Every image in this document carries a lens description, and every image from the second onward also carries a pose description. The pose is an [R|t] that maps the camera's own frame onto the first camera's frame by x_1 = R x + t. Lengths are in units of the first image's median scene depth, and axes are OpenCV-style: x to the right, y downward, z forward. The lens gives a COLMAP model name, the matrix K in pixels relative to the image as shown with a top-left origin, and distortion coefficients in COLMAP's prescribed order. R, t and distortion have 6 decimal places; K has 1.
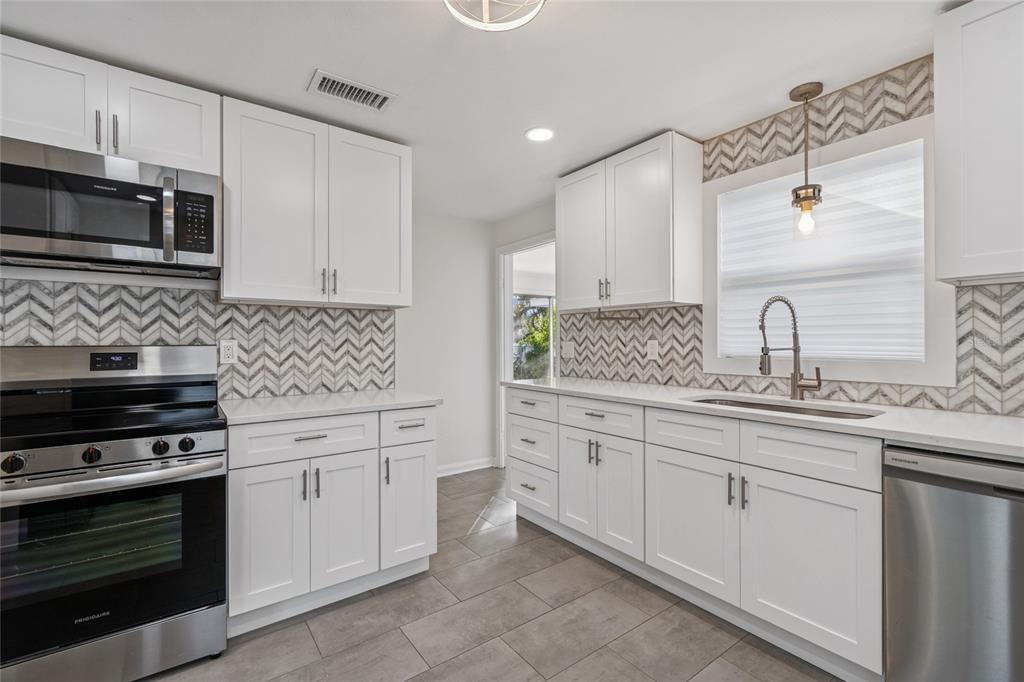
lens RADIAL K [[450.2, 0, 502.2], [0, 450.2, 341.4], [0, 0, 1]] dist [0.008871, 0.000440]
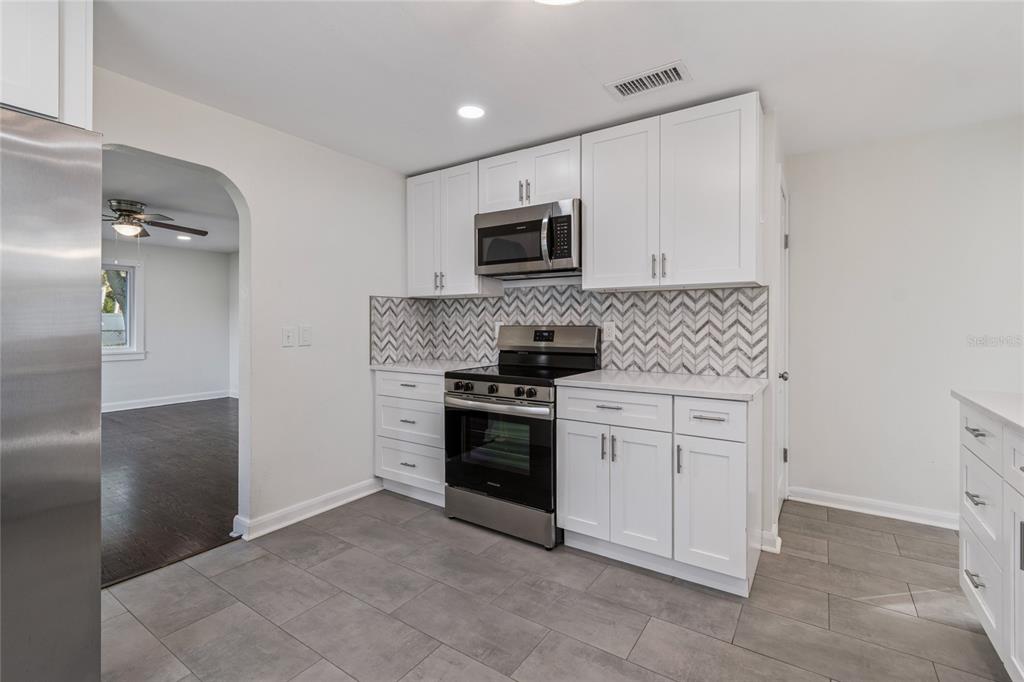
lens RADIAL K [[450.2, 0, 509.4], [0, 450.2, 325.0], [0, 0, 1]] dist [0.008871, 0.000440]
pose [[0.356574, 0.005757, -0.934249, 0.455370], [-0.000279, 0.999982, 0.006055, -0.001865], [0.934267, -0.001898, 0.356569, 0.292474]]
